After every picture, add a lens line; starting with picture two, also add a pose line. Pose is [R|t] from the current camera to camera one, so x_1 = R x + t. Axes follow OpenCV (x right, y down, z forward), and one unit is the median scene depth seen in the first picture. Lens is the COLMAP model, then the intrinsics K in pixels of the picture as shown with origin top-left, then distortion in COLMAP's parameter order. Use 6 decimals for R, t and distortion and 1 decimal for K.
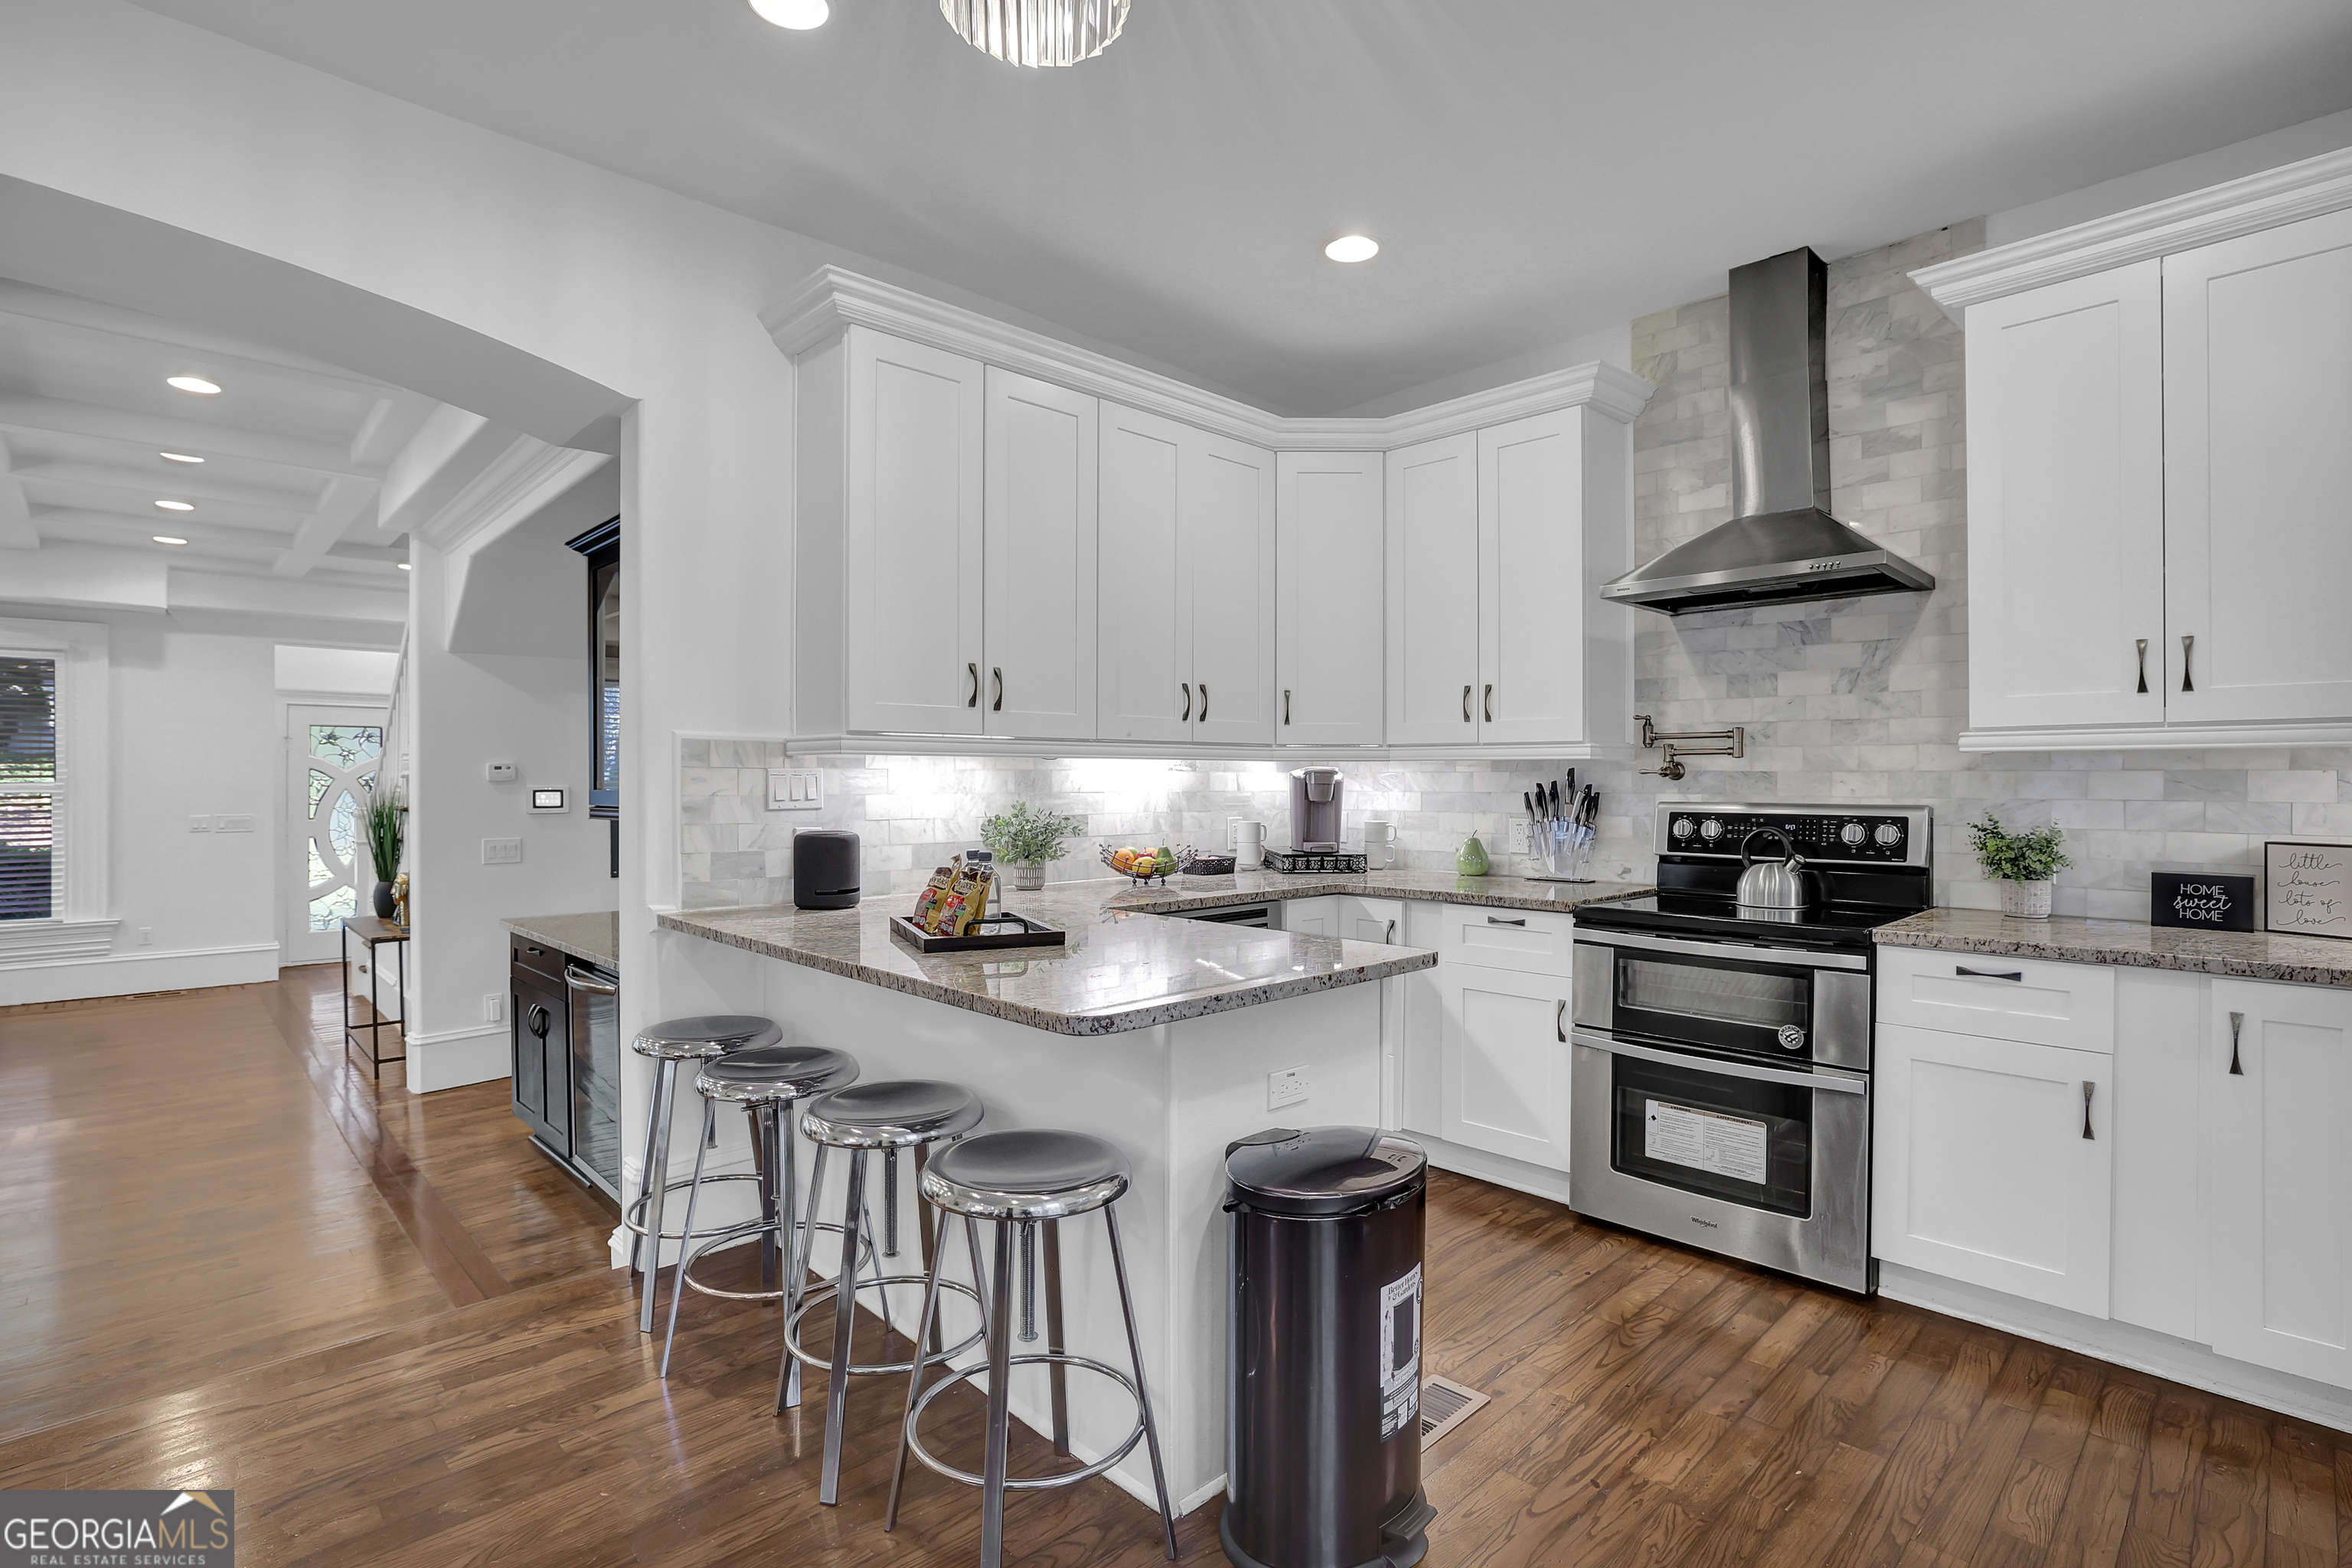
lens RADIAL K [[1123.1, 0, 1194.9], [0, 1123.1, 771.2], [0, 0, 1]] dist [-0.013917, 0.000781]
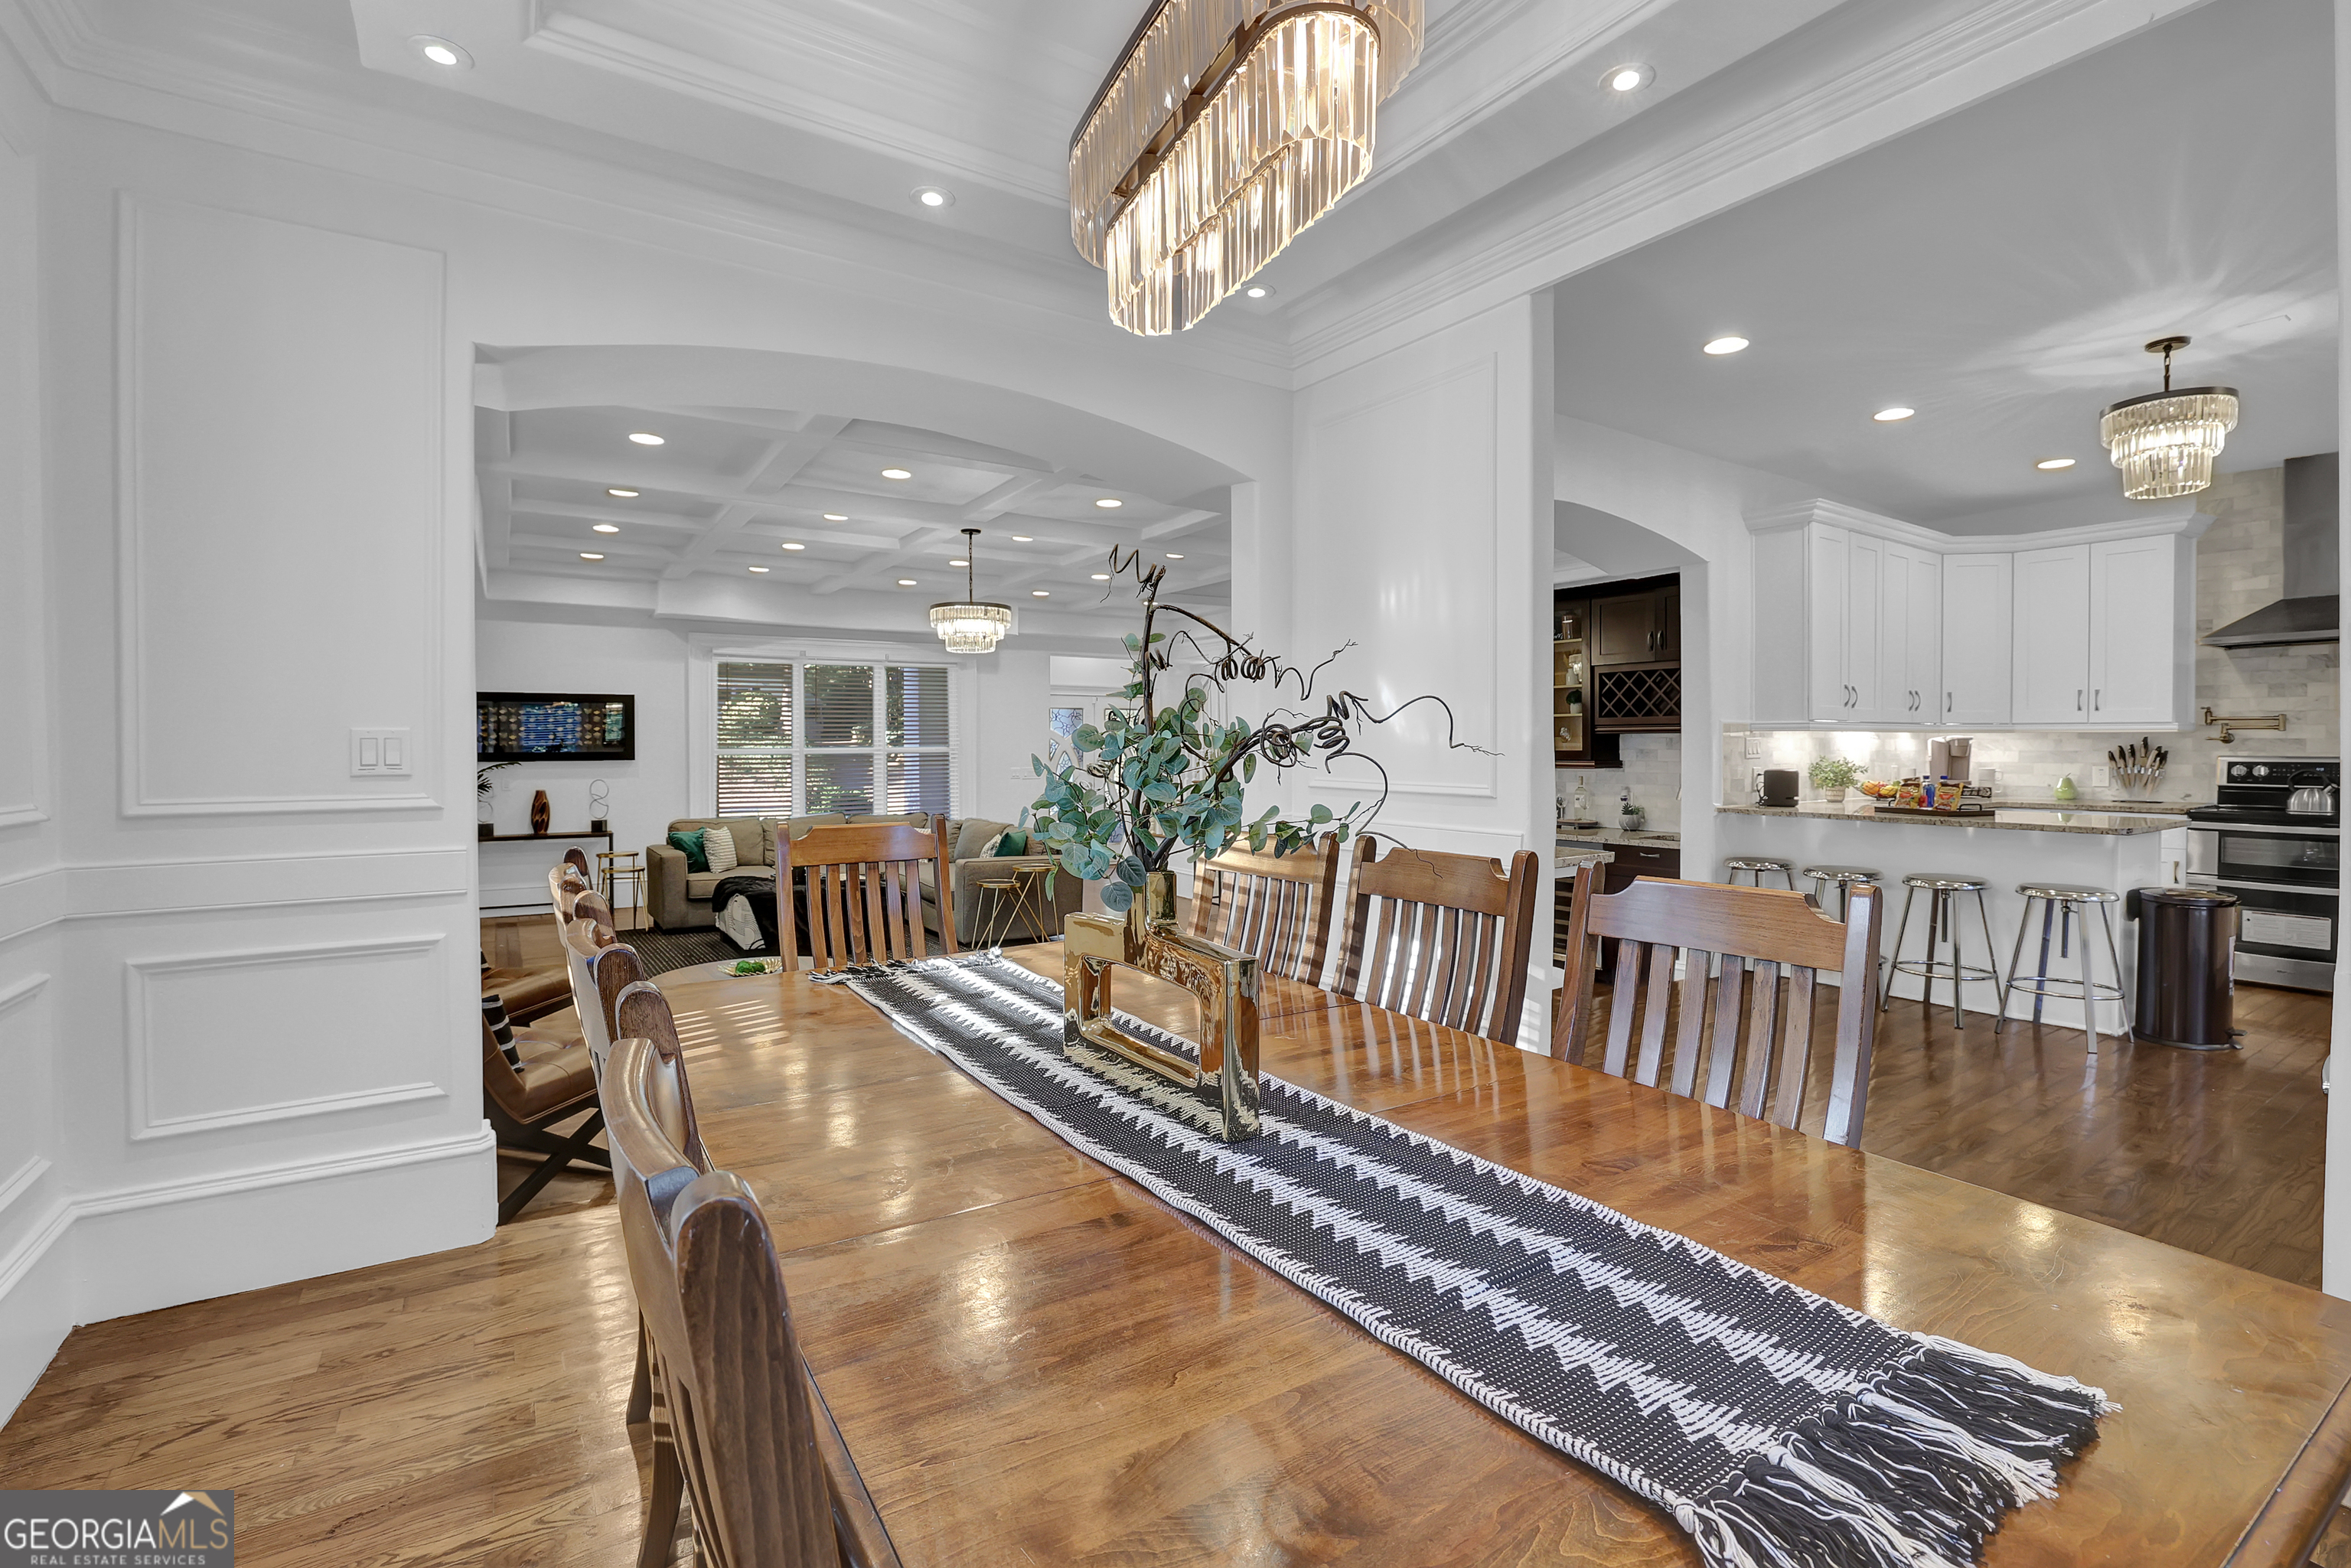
lens RADIAL K [[1048.5, 0, 1189.1], [0, 1048.5, 757.3], [0, 0, 1]] dist [-0.024231, 0.008933]
pose [[0.982945, 0.002236, -0.183886, -0.917815], [0.000594, 0.999882, 0.015333, 0.003772], [0.183898, -0.015180, 0.982828, -0.934446]]
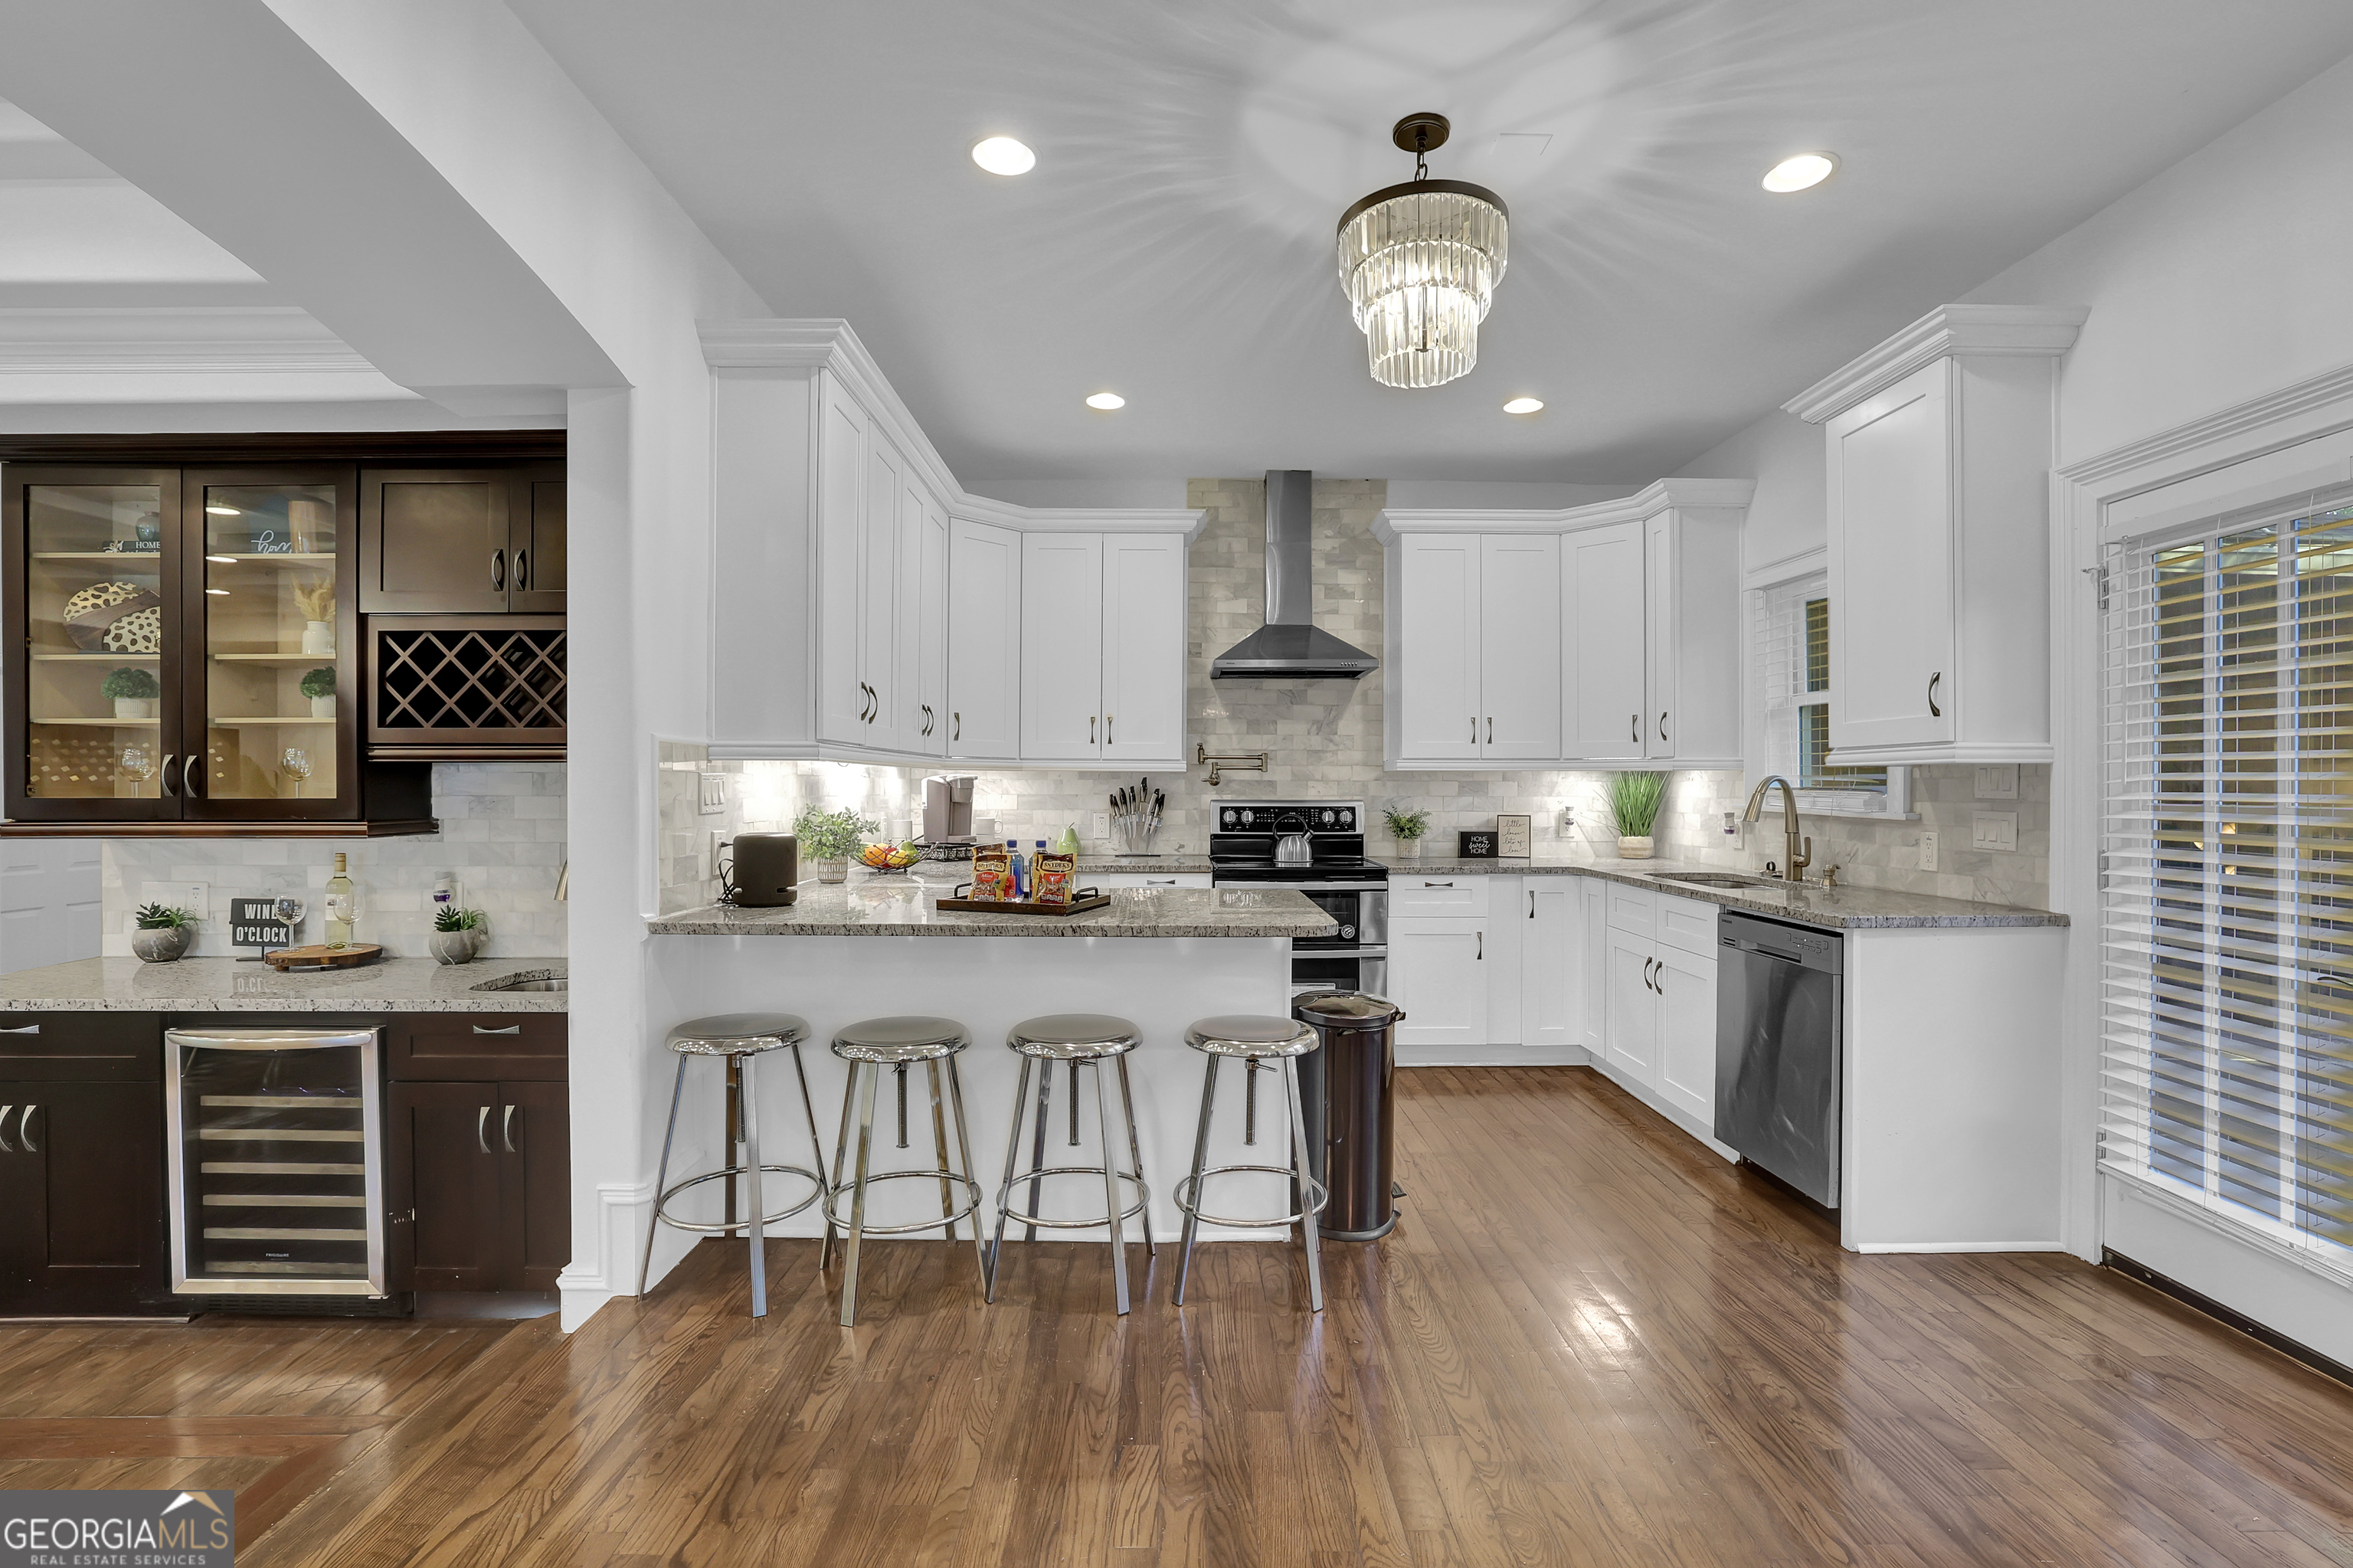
lens RADIAL K [[1049.5, 0, 1167.4], [0, 1049.5, 782.3], [0, 0, 1]] dist [-0.024231, 0.008933]
pose [[0.702354, 0.003767, 0.711817, -0.677609], [-0.005737, 0.999983, 0.000369, 0.003020], [-0.711804, -0.004343, 0.702364, 0.035396]]
